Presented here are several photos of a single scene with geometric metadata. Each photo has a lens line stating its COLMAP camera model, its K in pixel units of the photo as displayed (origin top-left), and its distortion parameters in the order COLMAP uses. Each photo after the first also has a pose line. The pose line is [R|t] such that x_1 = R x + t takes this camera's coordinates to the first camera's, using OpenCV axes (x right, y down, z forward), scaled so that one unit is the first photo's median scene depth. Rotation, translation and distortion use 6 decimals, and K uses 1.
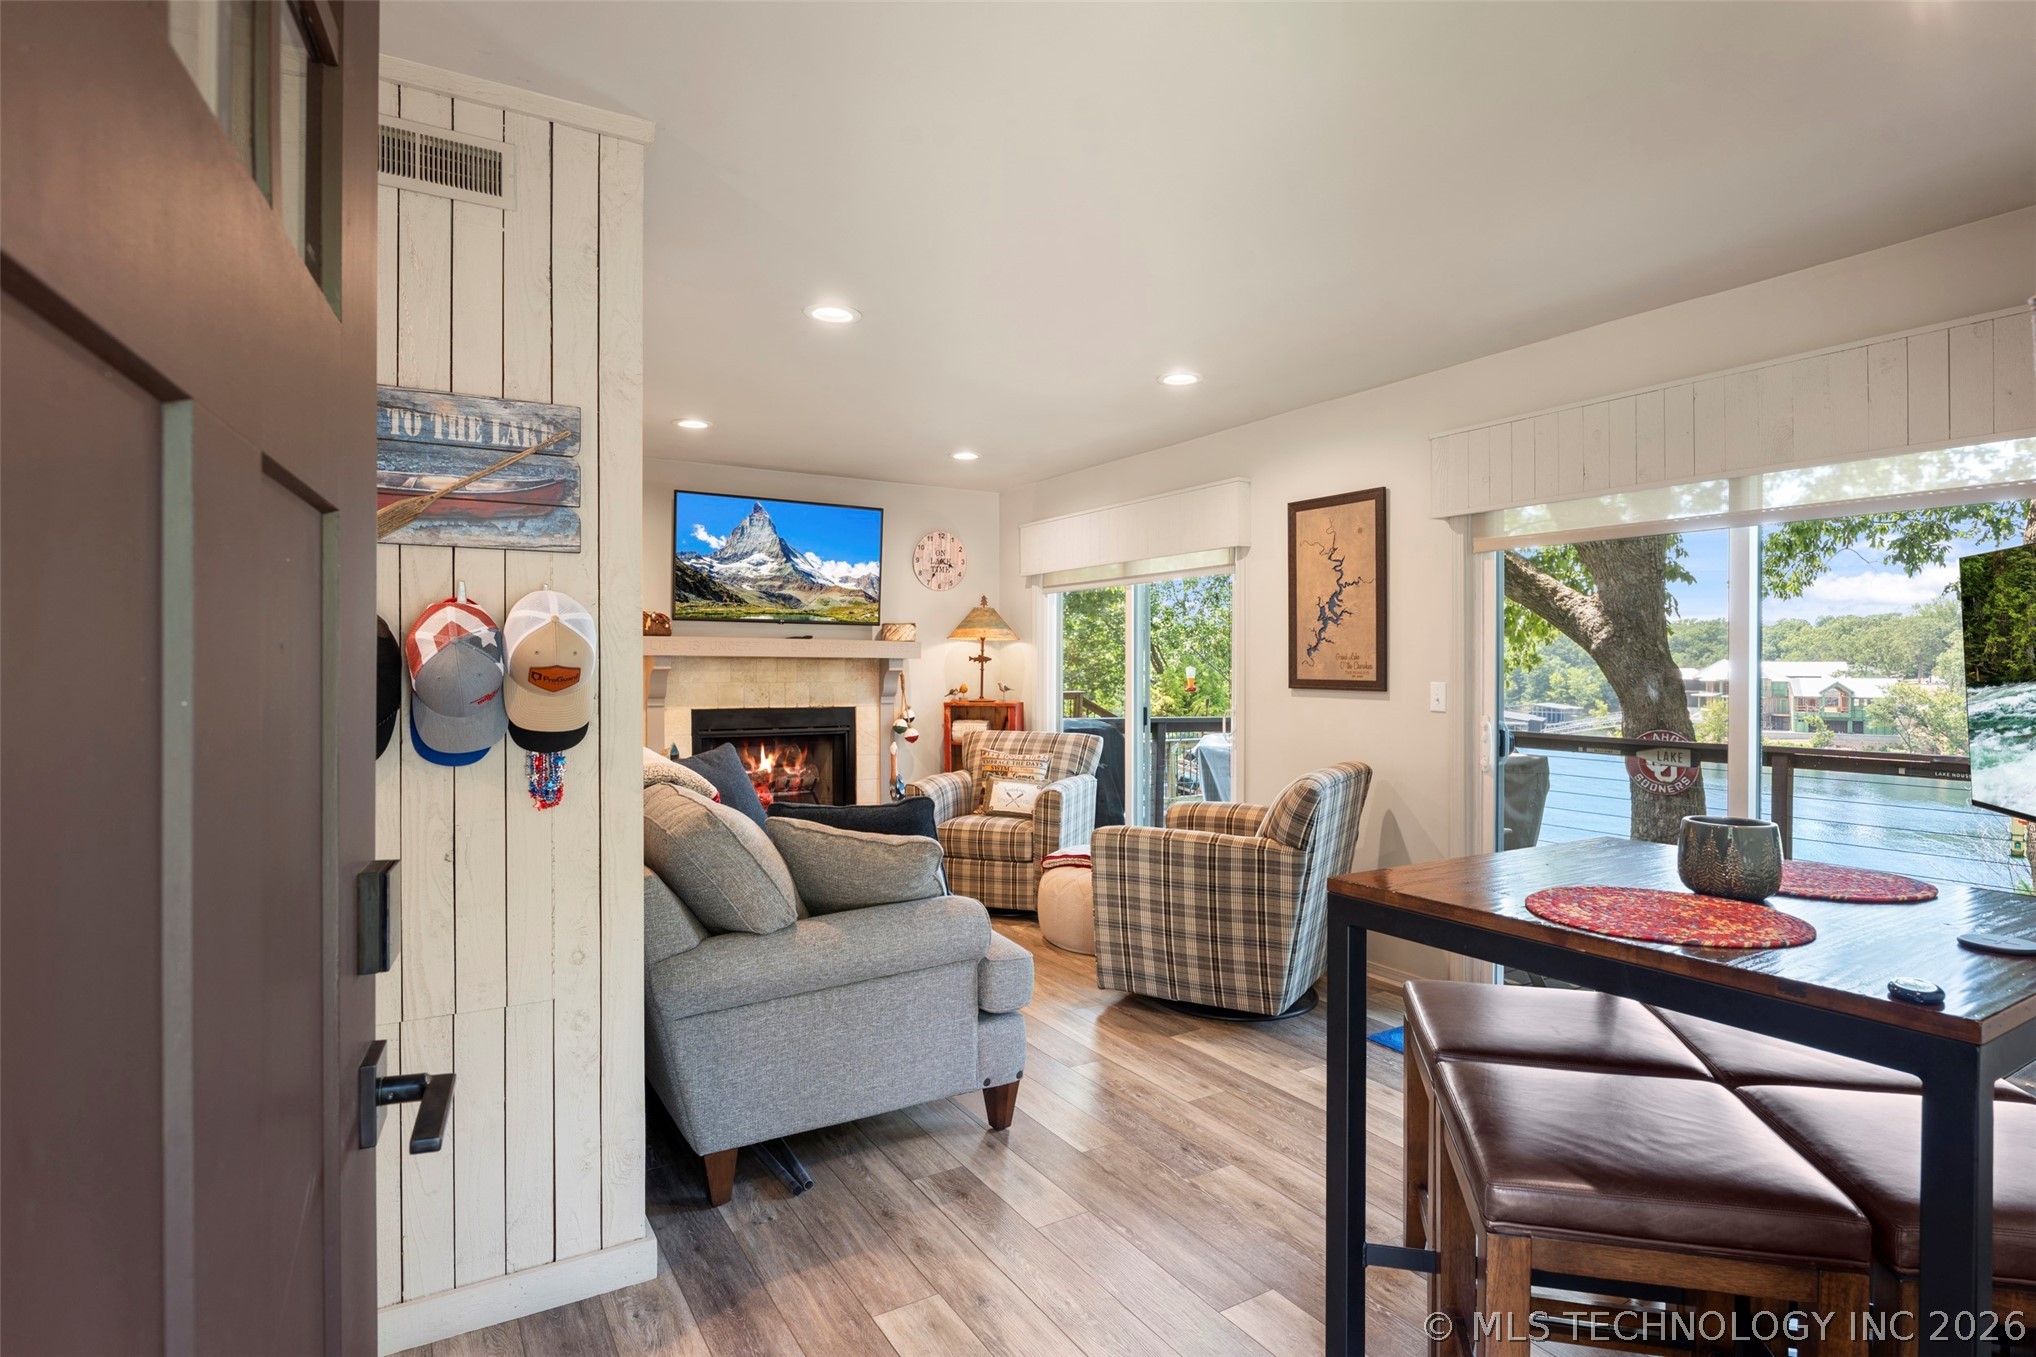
lens RADIAL K [[1010.5, 0, 1022.7], [0, 1010.5, 658.8], [0, 0, 1]] dist [-0.017176, -0.002031]
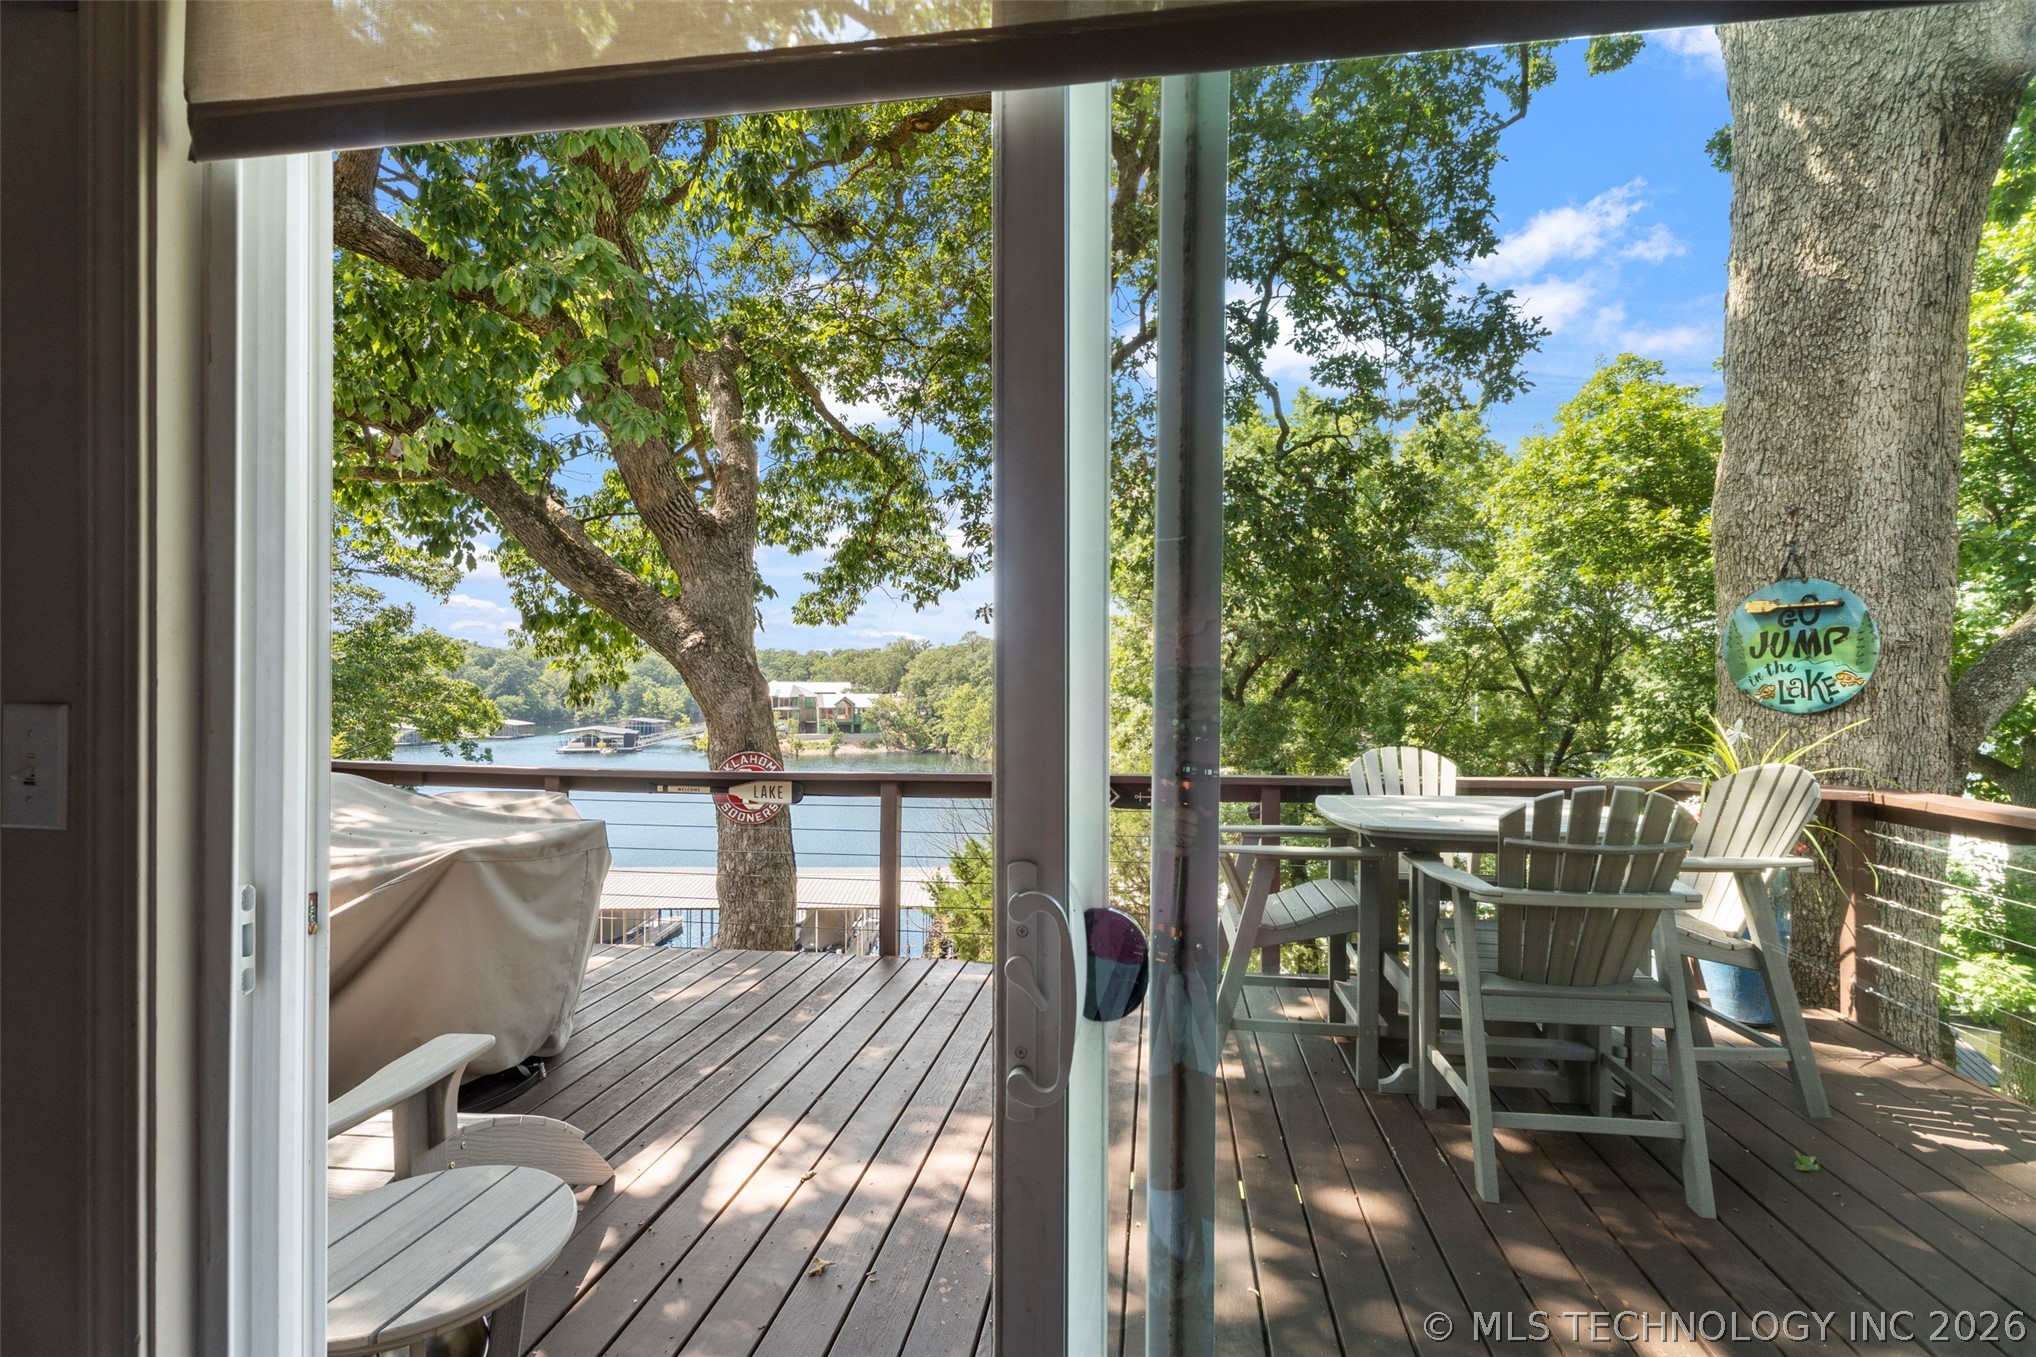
lens RADIAL K [[897.3, 0, 1023.5], [0, 897.3, 674.8], [0, 0, 1]] dist [0.022737, -0.000482]
pose [[0.635578, 0.007197, 0.772003, 0.102536], [-0.003212, 0.999973, -0.006677, 0.004597], [-0.772030, 0.001764, 0.635584, 0.178723]]
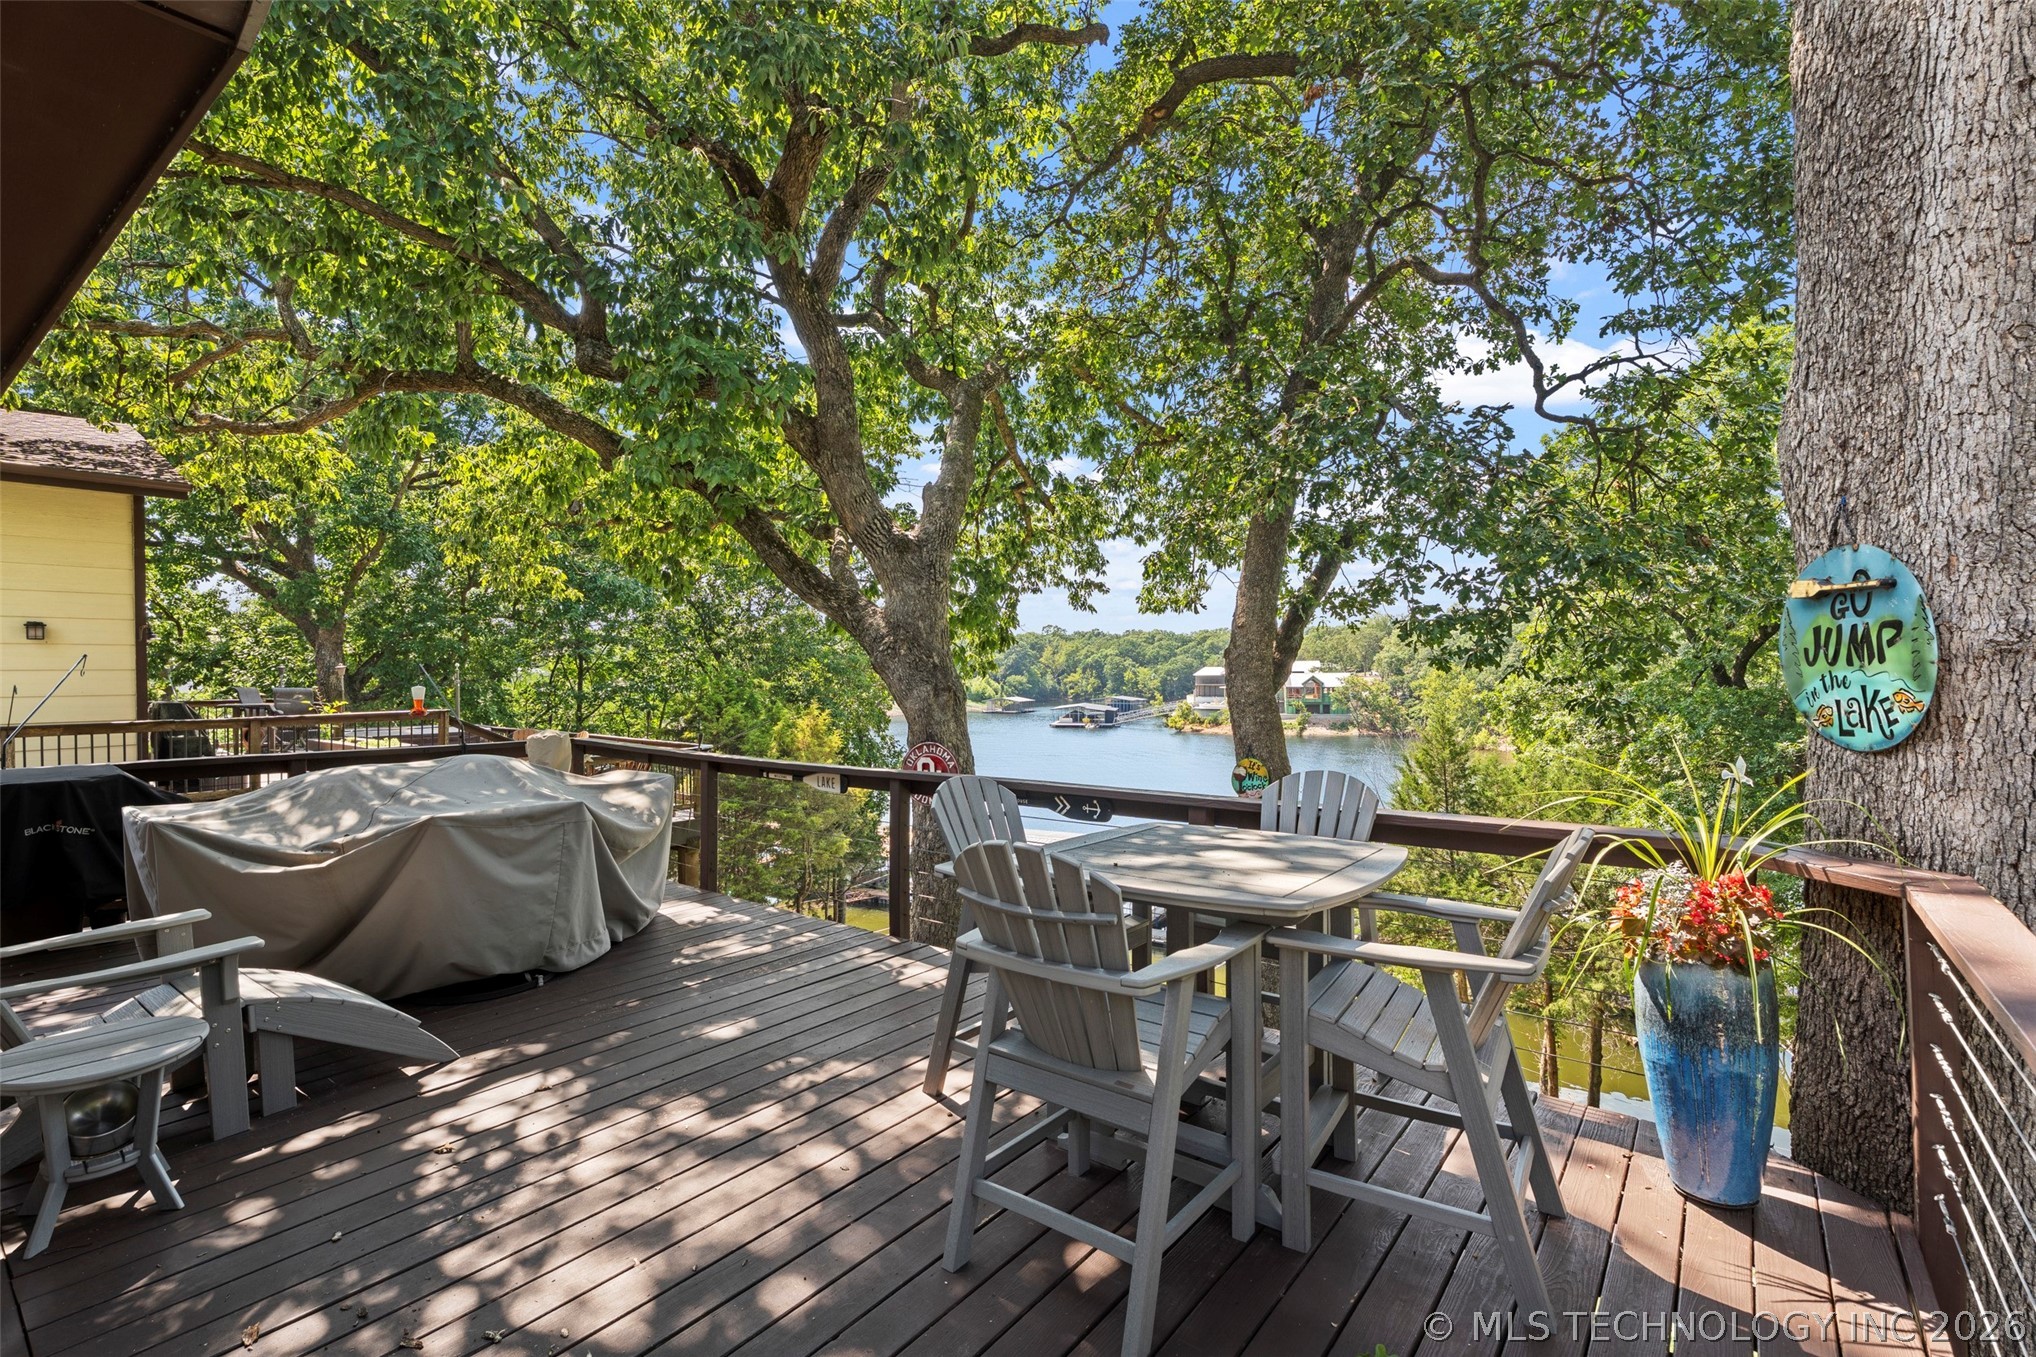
lens RADIAL K [[897.3, 0, 1025.2], [0, 897.3, 657.1], [0, 0, 1]] dist [0.022737, -0.000482]
pose [[0.932770, -0.007331, 0.360397, 0.234473], [0.009690, 0.999942, -0.004739, -0.004823], [-0.360341, 0.007913, 0.932787, 0.073757]]
